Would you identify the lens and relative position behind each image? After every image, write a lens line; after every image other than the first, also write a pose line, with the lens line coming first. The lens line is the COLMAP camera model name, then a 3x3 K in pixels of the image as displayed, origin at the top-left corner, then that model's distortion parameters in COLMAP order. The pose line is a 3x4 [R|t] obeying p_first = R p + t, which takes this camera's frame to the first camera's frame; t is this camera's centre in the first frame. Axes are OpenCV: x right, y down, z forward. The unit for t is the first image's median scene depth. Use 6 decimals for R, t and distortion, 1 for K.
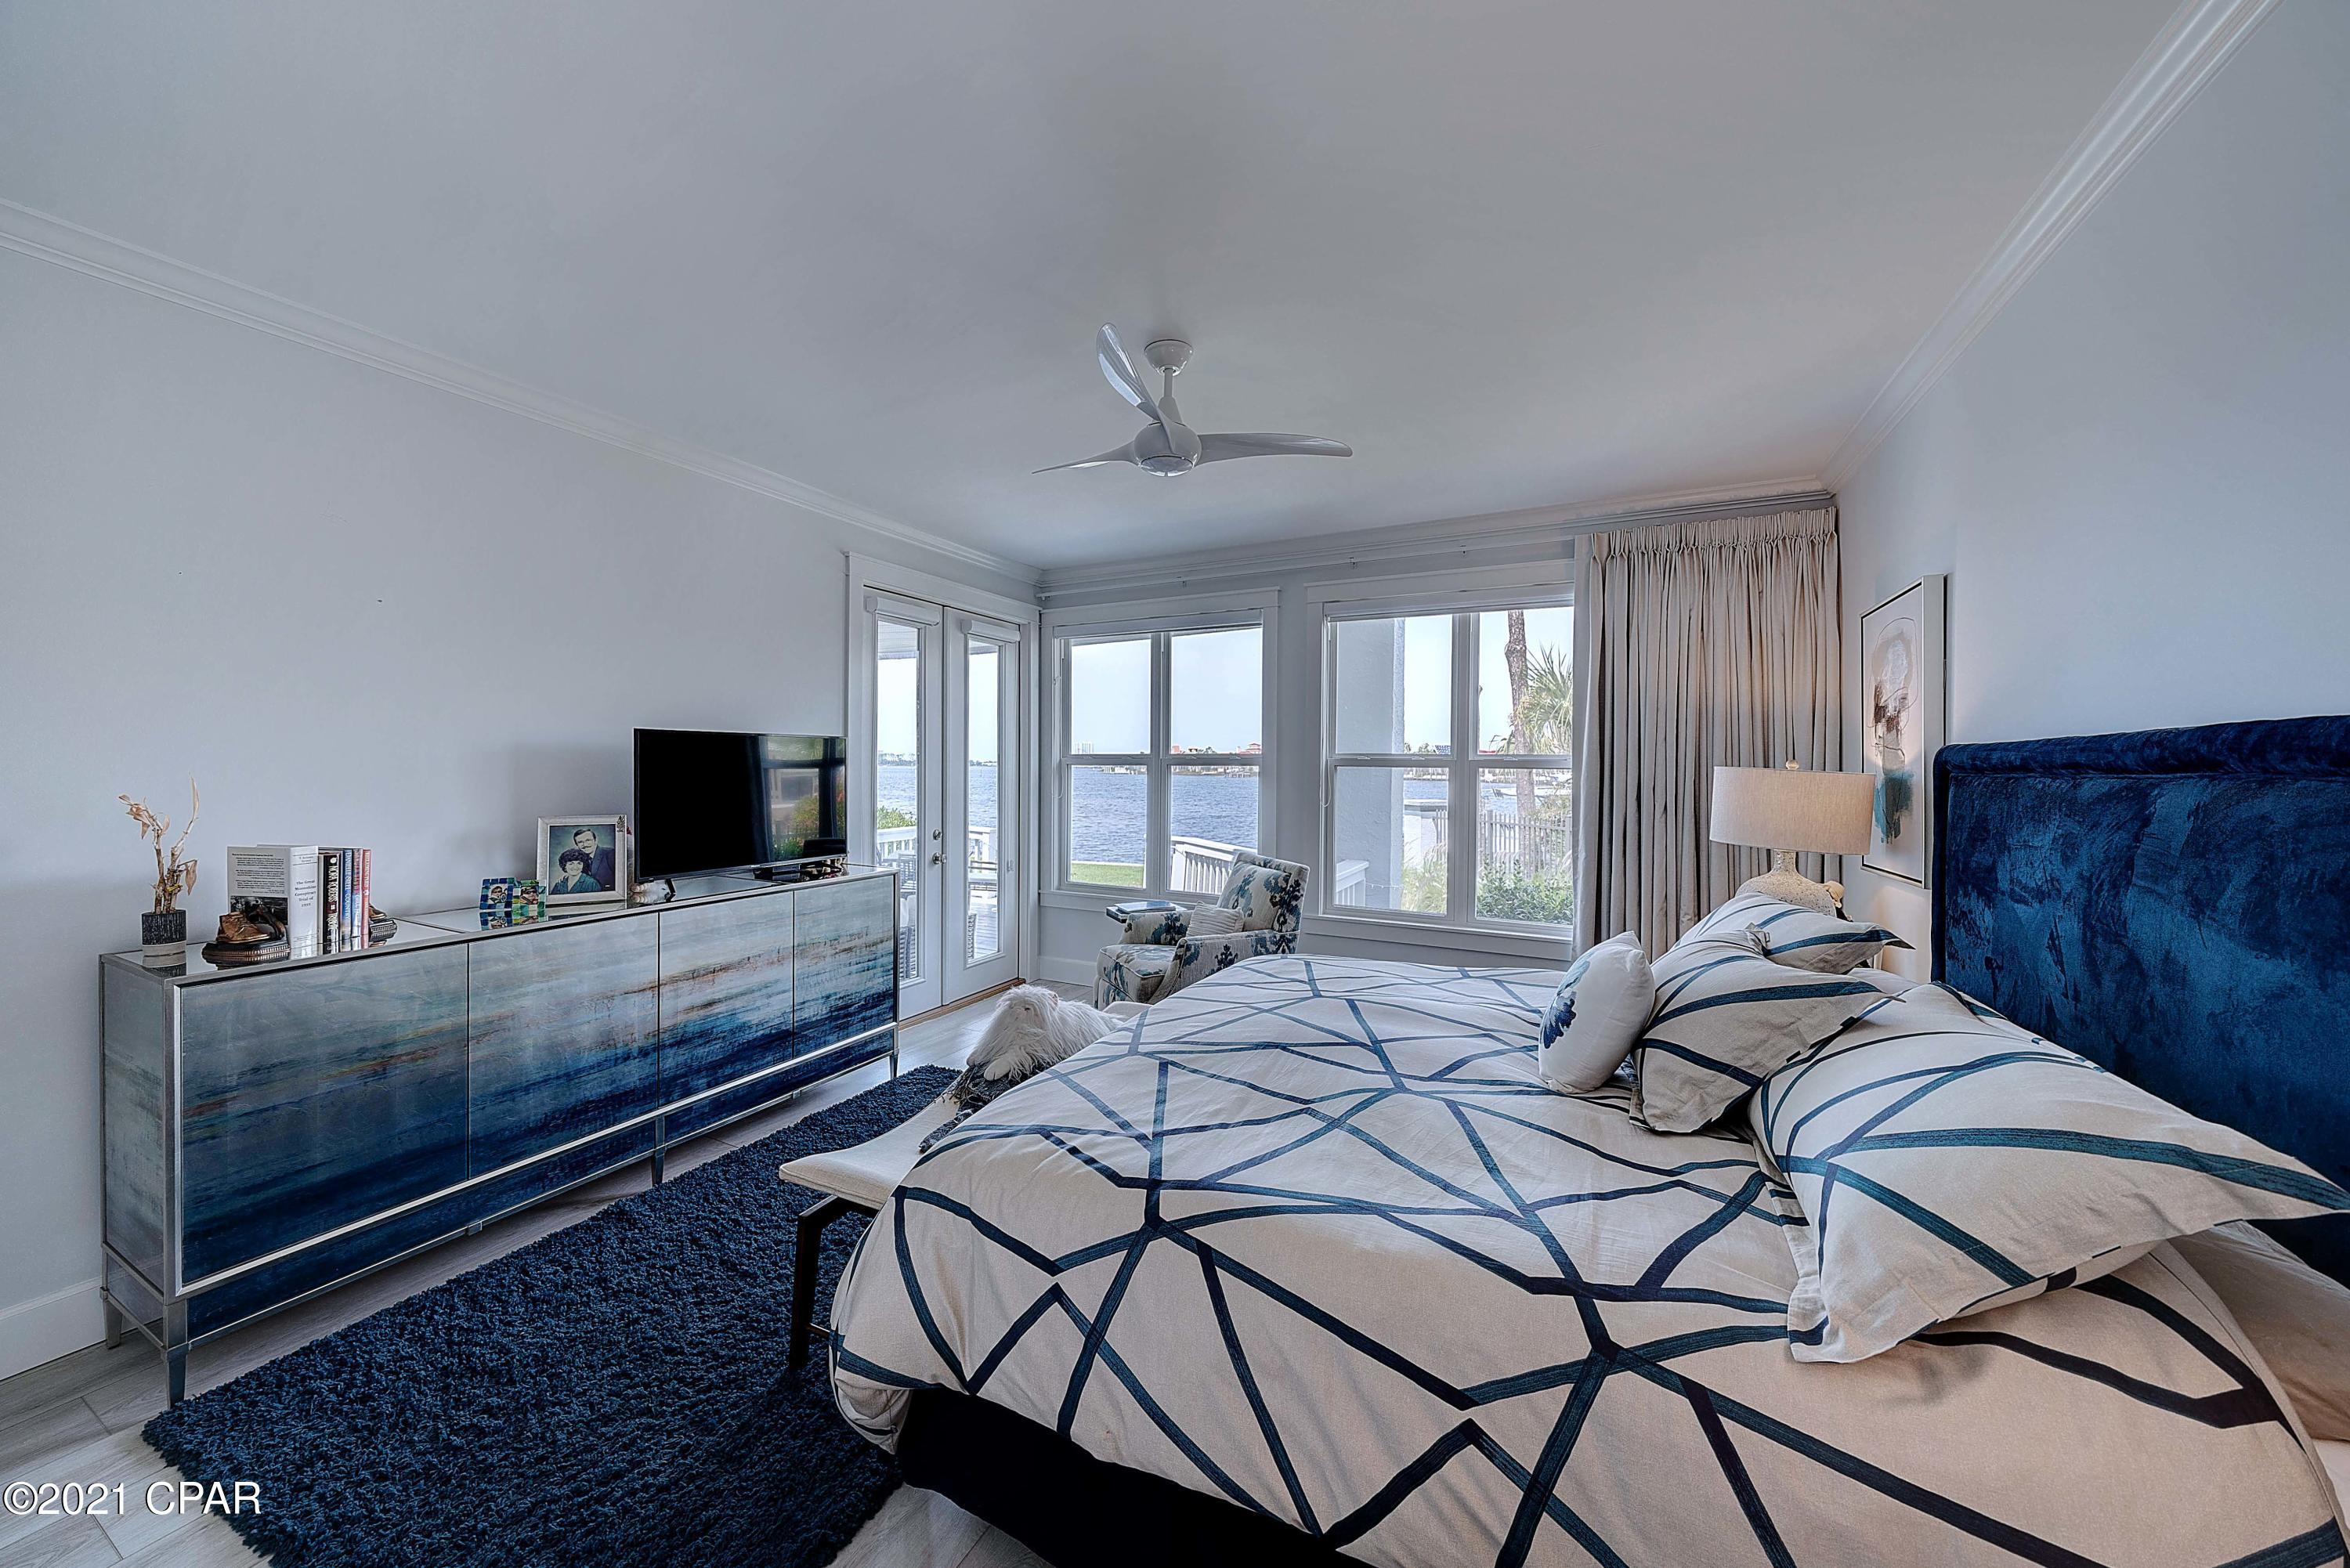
lens RADIAL K [[832.5, 0, 1159.1], [0, 832.5, 769.4], [0, 0, 1]] dist [0.000010, -0.000018]
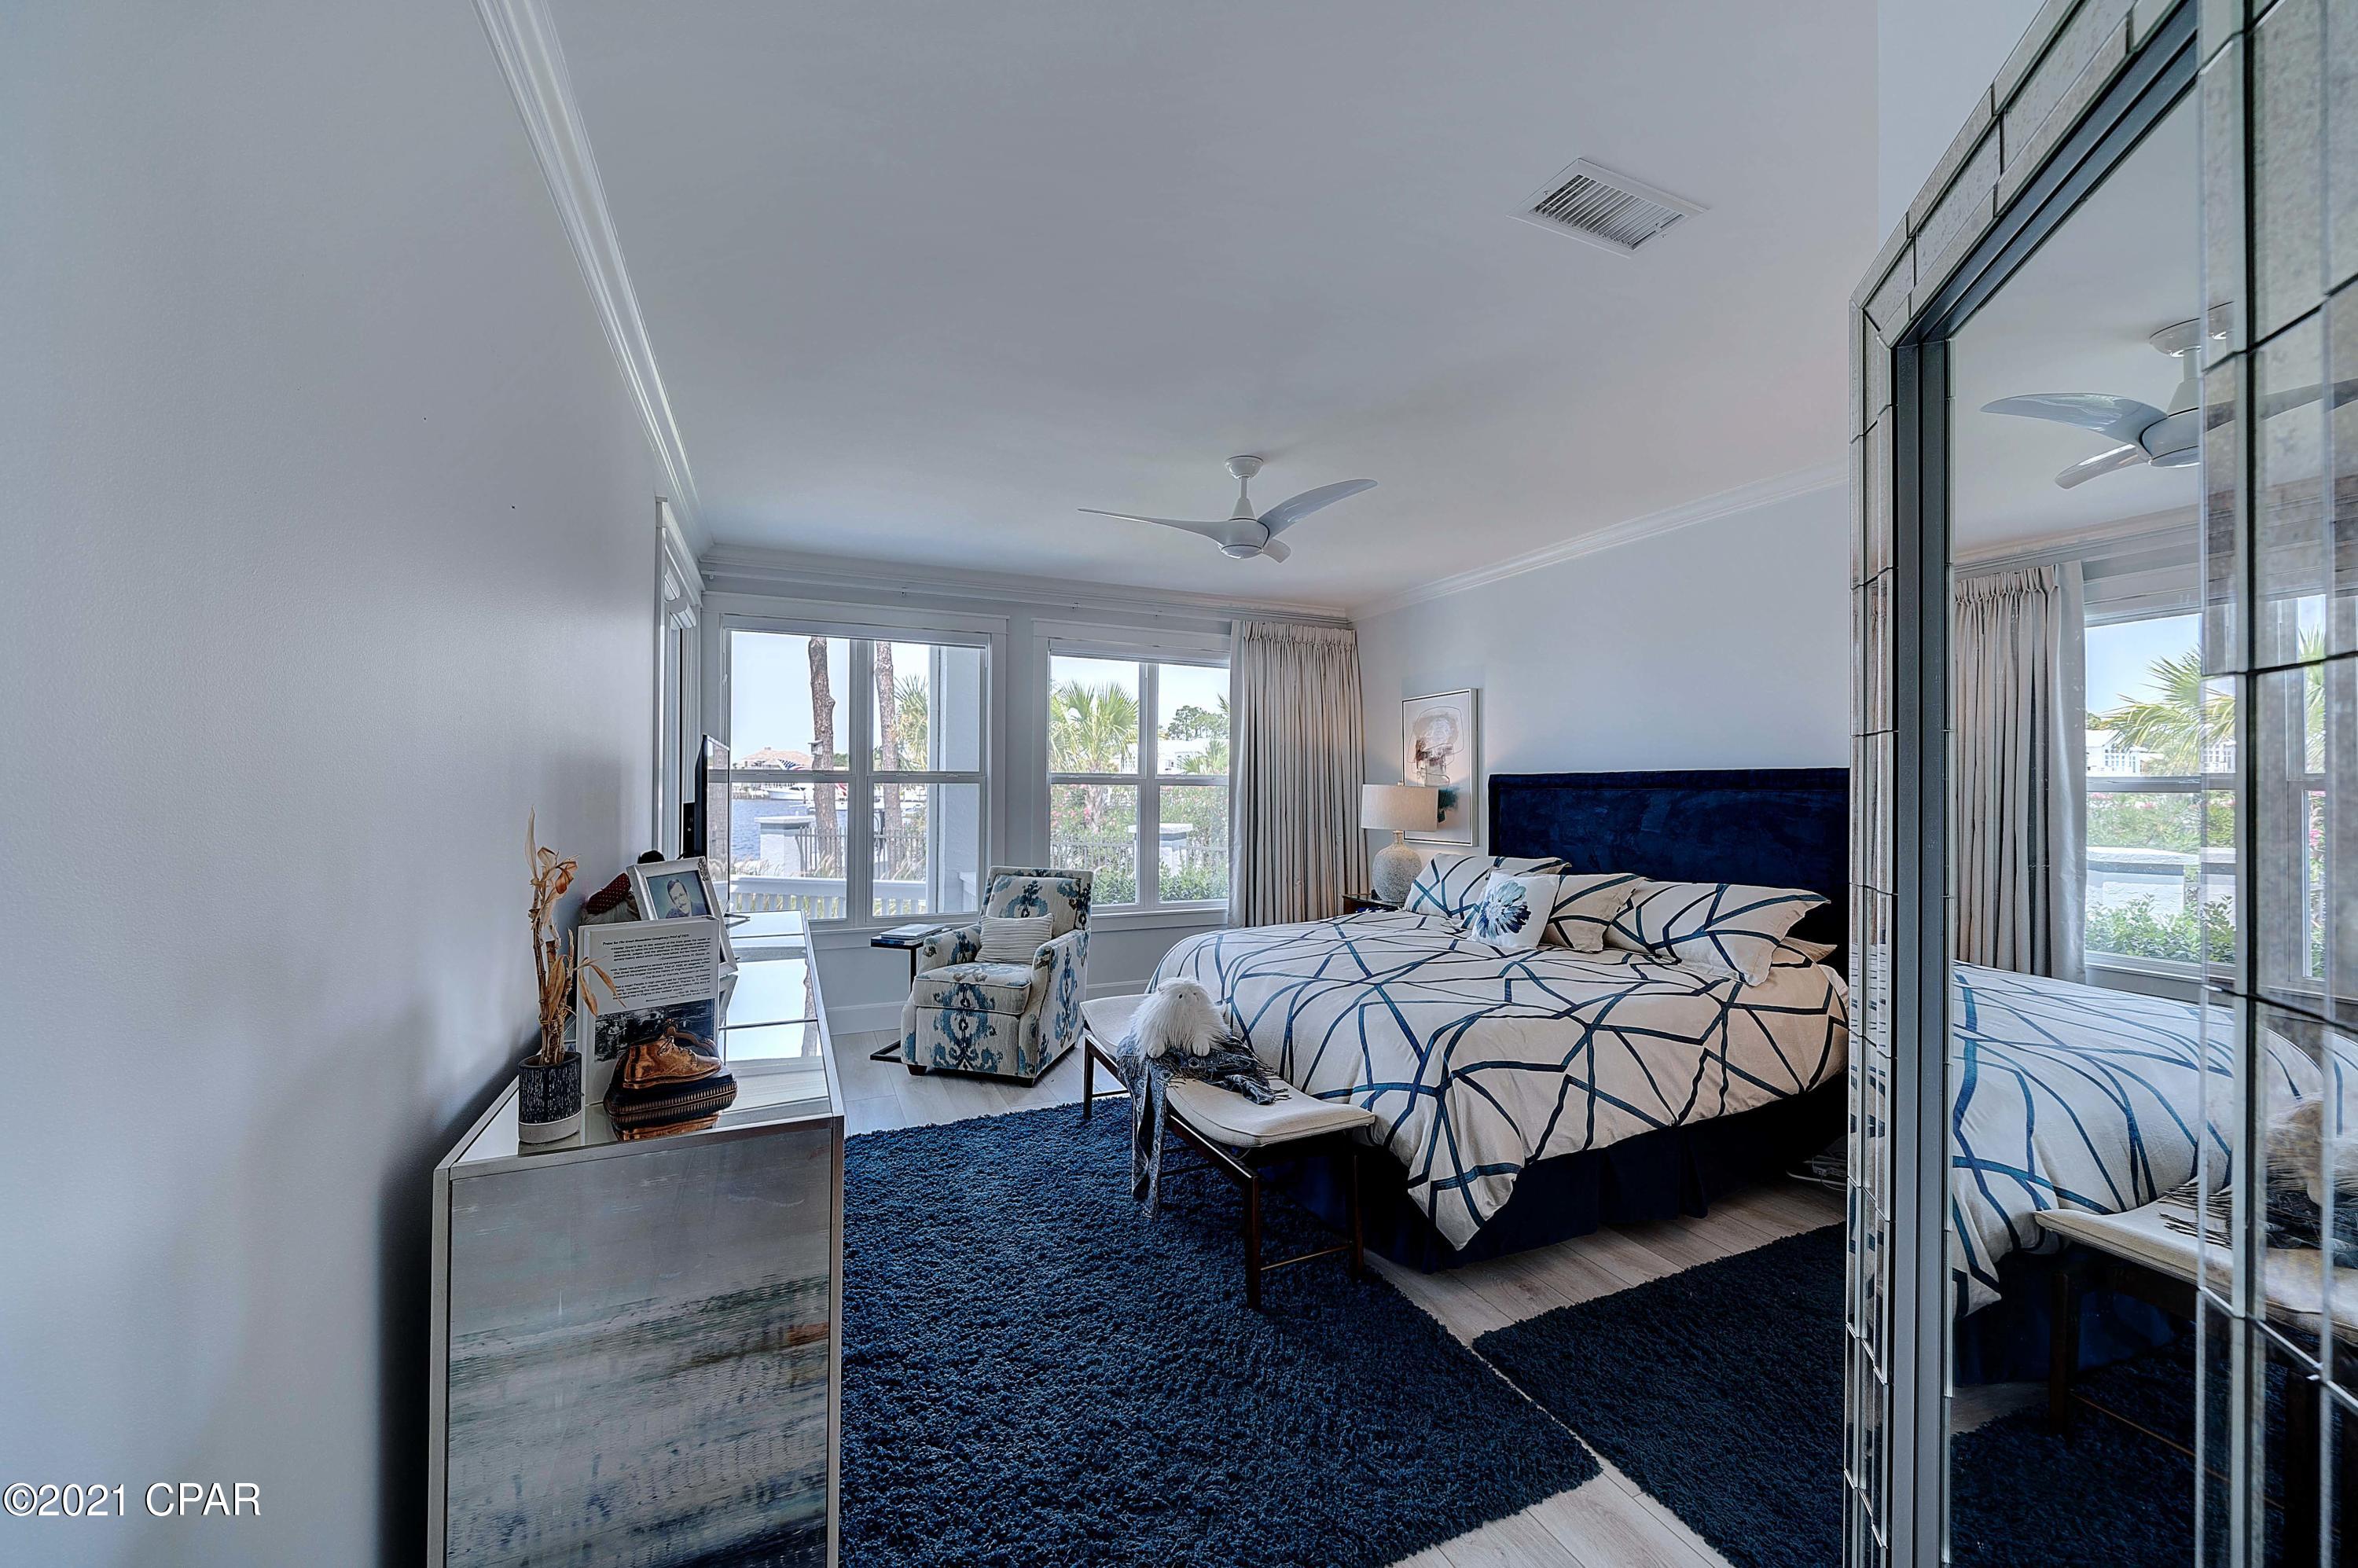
lens RADIAL K [[881.7, 0, 1170.1], [0, 881.7, 777.5], [0, 0, 1]] dist [0.000031, -0.000011]
pose [[0.624937, 0.003046, 0.780670, -1.055793], [0.002262, 0.999981, -0.005713, -0.009427], [-0.780672, 0.005336, 0.624918, 0.229761]]
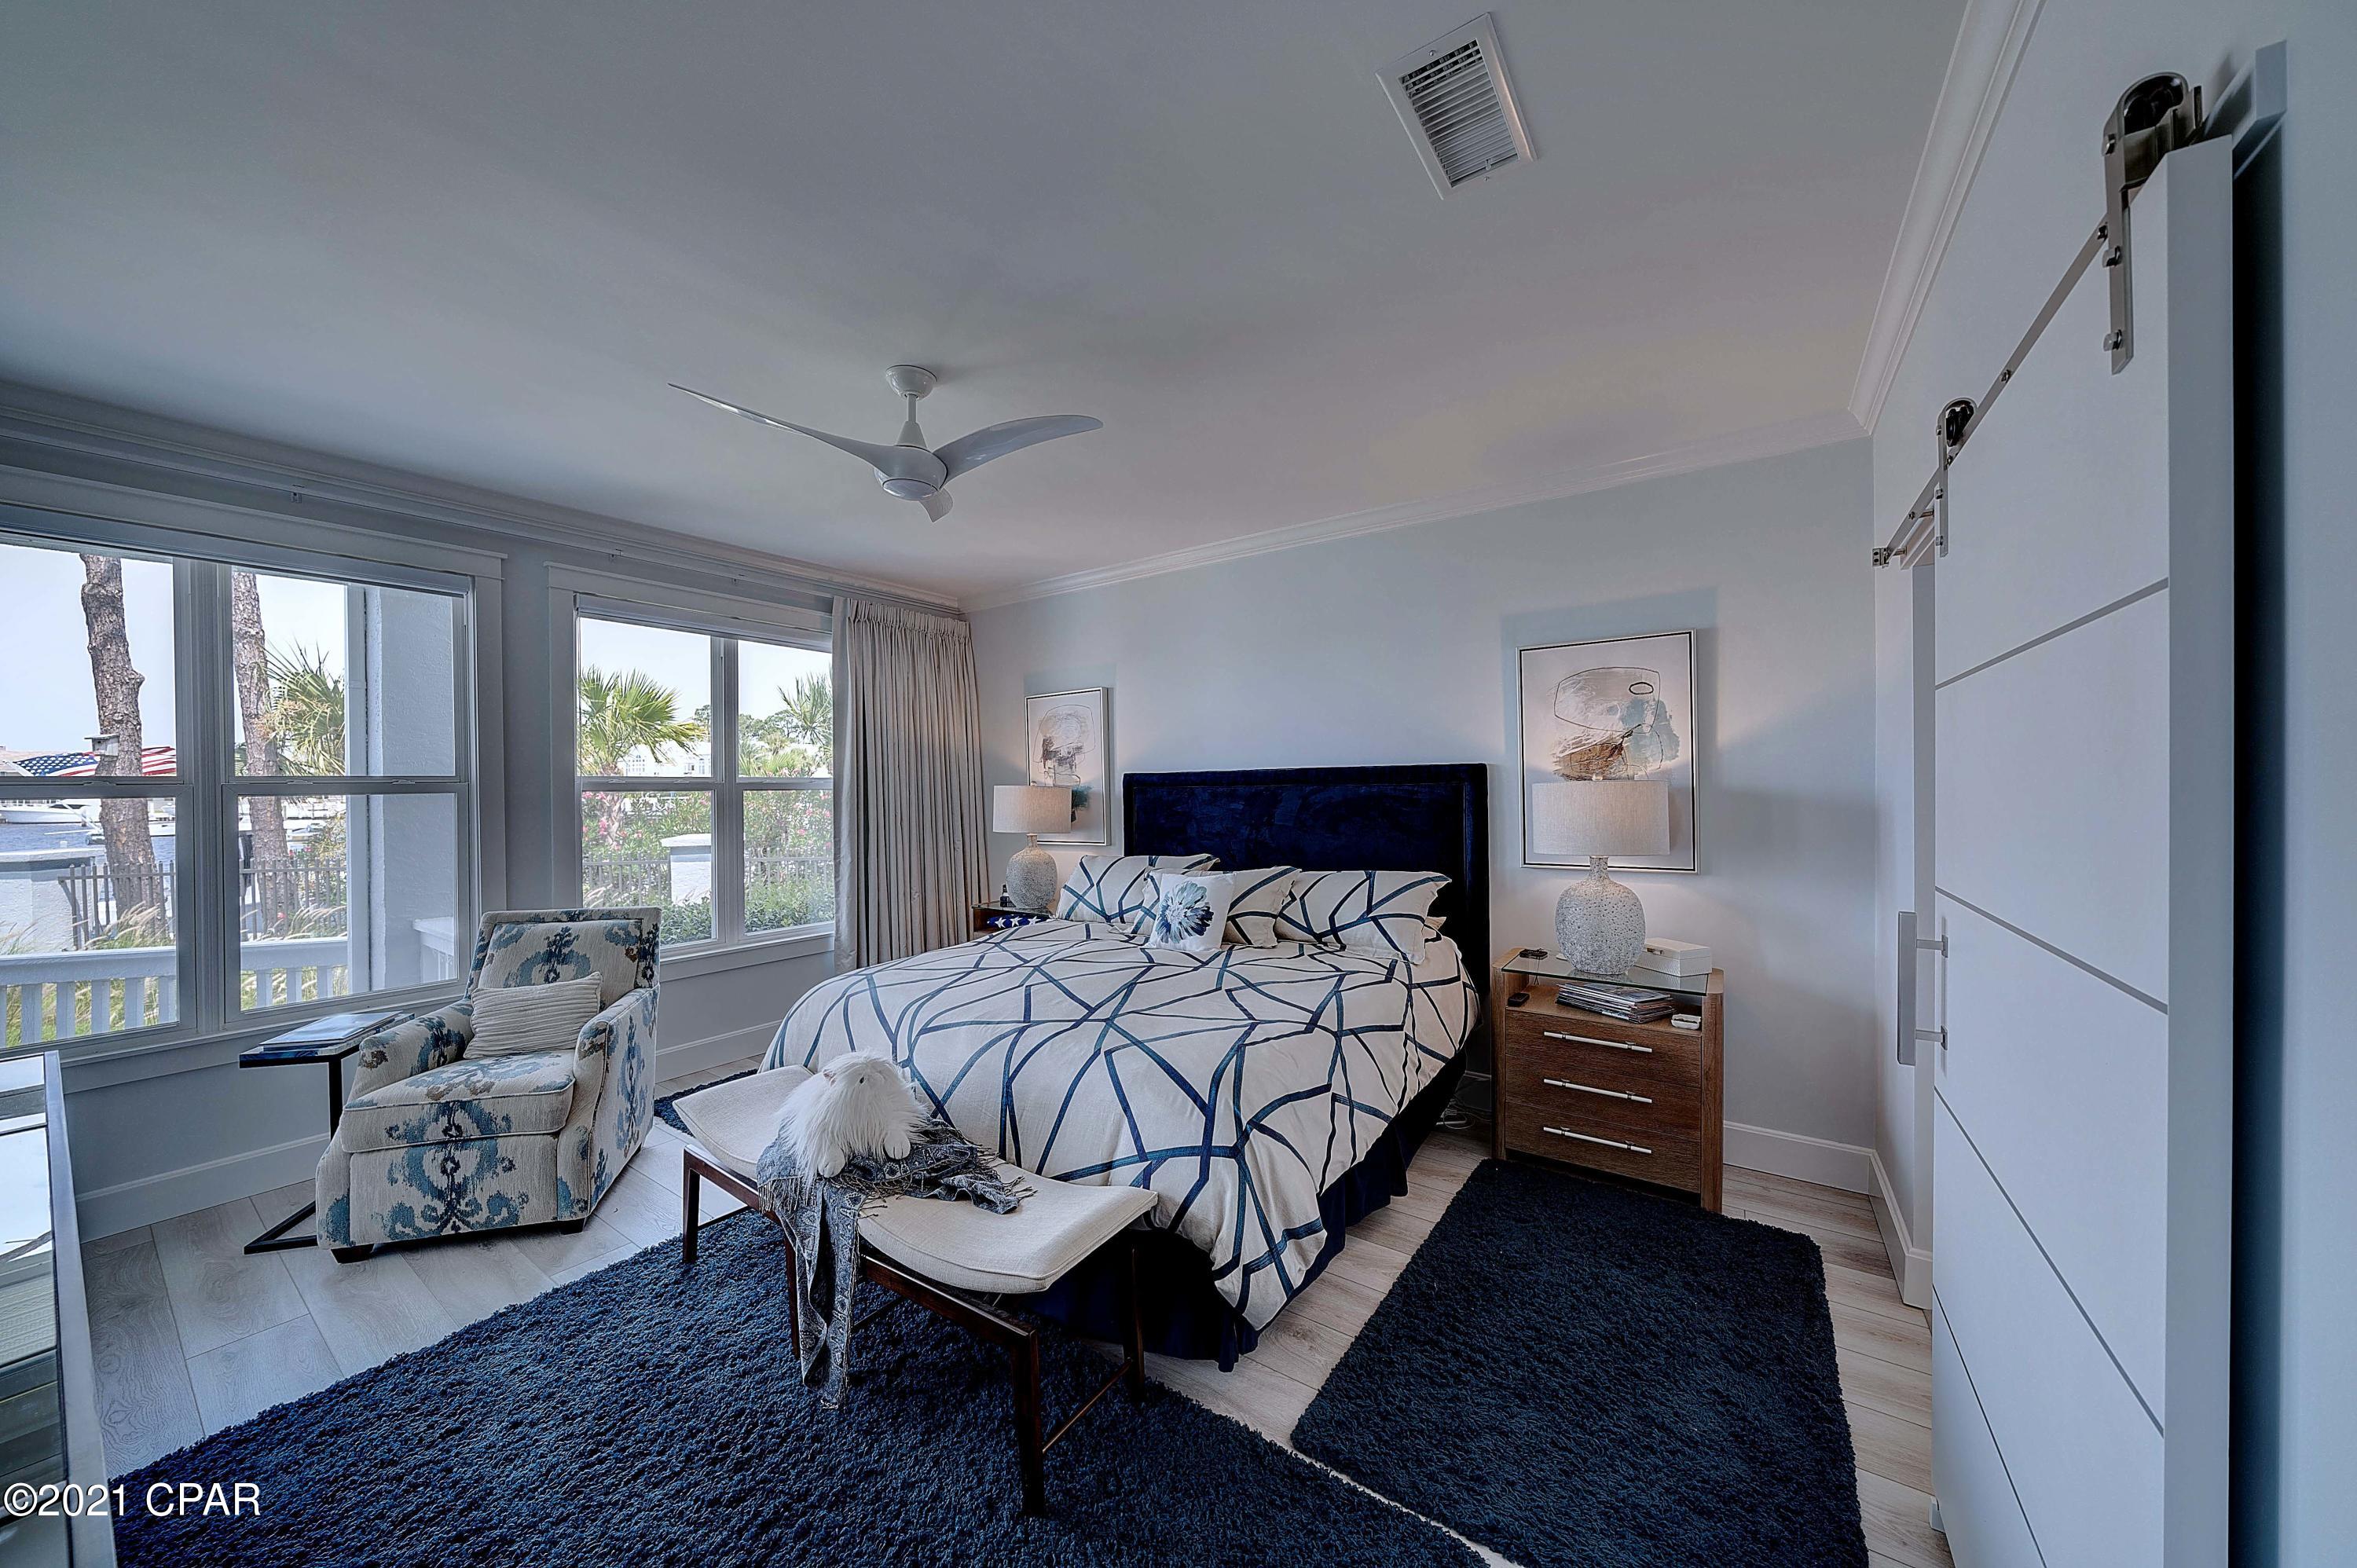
lens RADIAL K [[812.2, 0, 1172.9], [0, 812.2, 788.4], [0, 0, 1]] dist [-0.003908, -0.000185]
pose [[0.134116, -0.013625, 0.990872, -0.872196], [0.017210, 0.999787, 0.011418, -0.011256], [-0.990816, 0.015522, 0.134322, 0.532054]]
